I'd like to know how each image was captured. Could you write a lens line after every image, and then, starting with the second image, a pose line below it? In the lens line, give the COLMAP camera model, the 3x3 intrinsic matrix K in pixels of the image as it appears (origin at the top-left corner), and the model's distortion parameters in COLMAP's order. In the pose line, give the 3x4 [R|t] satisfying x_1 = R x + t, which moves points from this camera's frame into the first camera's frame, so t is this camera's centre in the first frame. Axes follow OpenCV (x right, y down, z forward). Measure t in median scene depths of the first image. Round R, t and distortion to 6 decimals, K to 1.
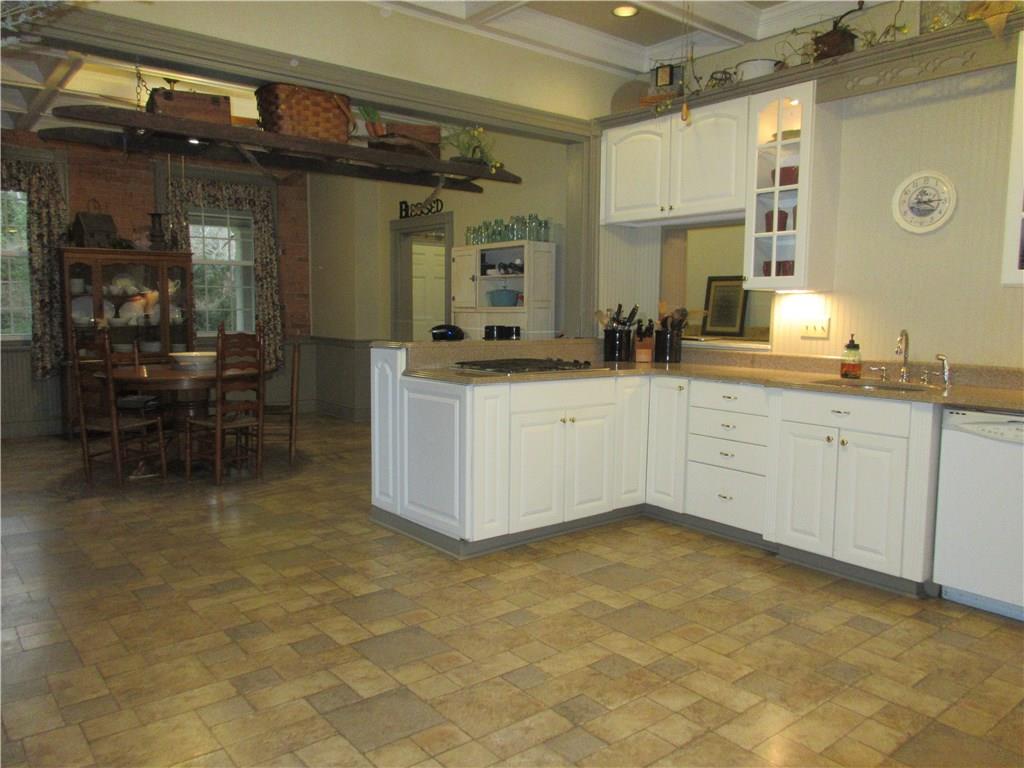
lens RADIAL K [[773.4, 0, 512.0], [0, 773.4, 384.0], [0, 0, 1]] dist [0.004012, 0.002317]
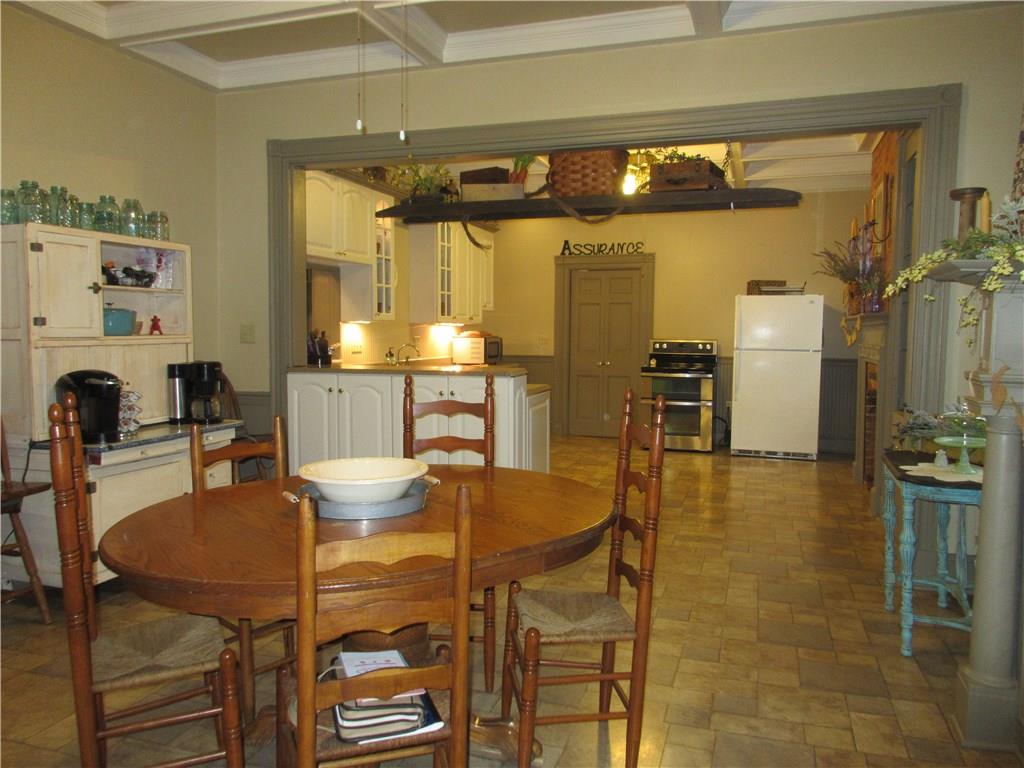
lens RADIAL K [[766.3, 0, 512.0], [0, 766.3, 384.0], [0, 0, 1]] dist [0.003234, 0.003749]
pose [[-0.539135, -0.071480, 0.839180, -1.391299], [0.073211, 0.988643, 0.131246, -0.229586], [-0.839031, 0.132197, -0.527779, 2.047535]]
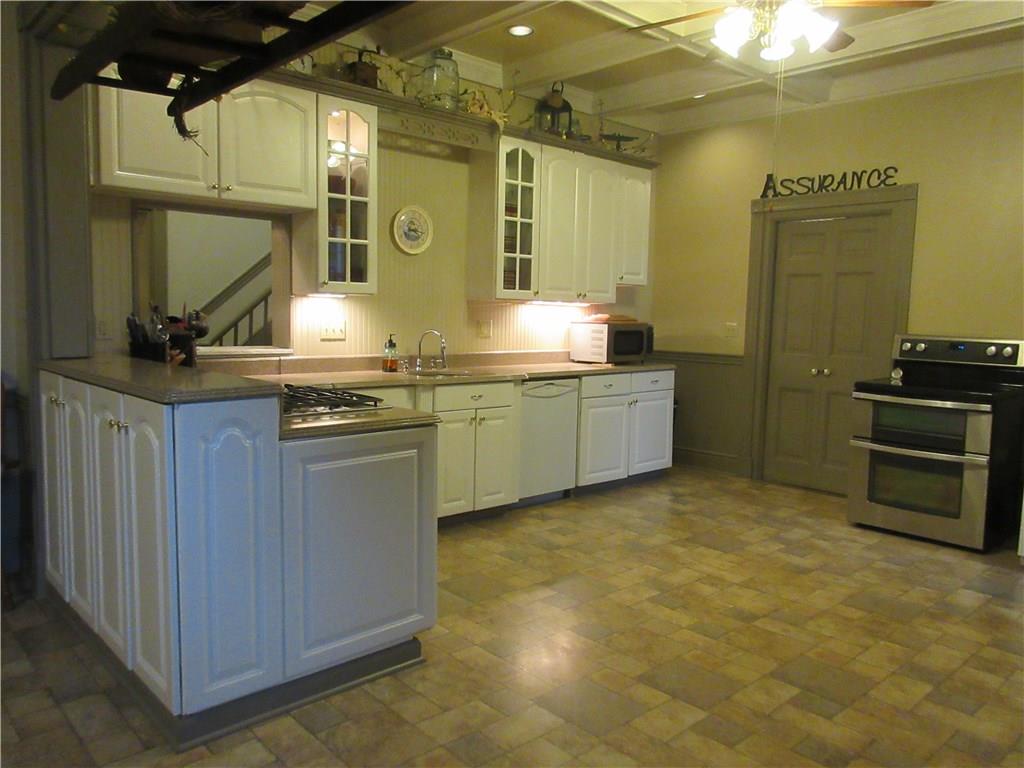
lens RADIAL K [[766.3, 0, 512.0], [0, 766.3, 384.0], [0, 0, 1]] dist [0.003234, 0.003749]
pose [[-0.061433, -0.108041, 0.992246, -0.895905], [0.075024, 0.990812, 0.112530, -0.130811], [-0.995288, 0.081356, -0.052762, 1.075076]]
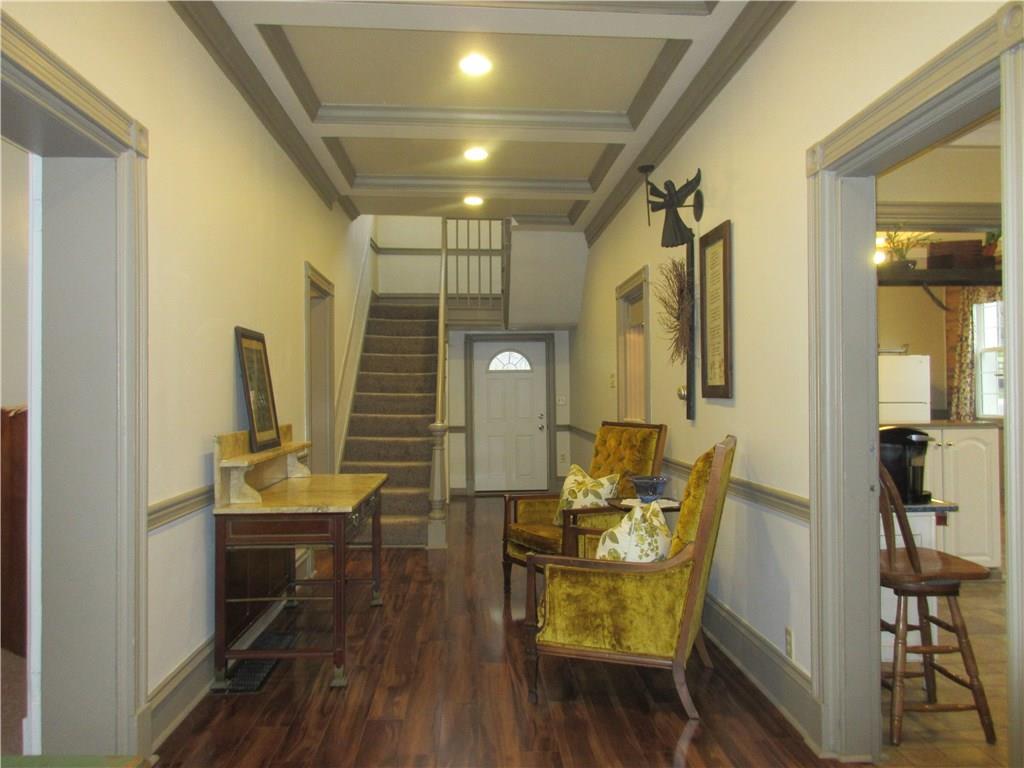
lens RADIAL K [[773.4, 0, 512.0], [0, 773.4, 384.0], [0, 0, 1]] dist [0.004012, 0.002317]
pose [[-0.810718, 0.002188, 0.585433, -0.357818], [0.056234, 0.995660, 0.074154, -0.310489], [-0.582730, 0.093040, -0.807323, 3.115586]]
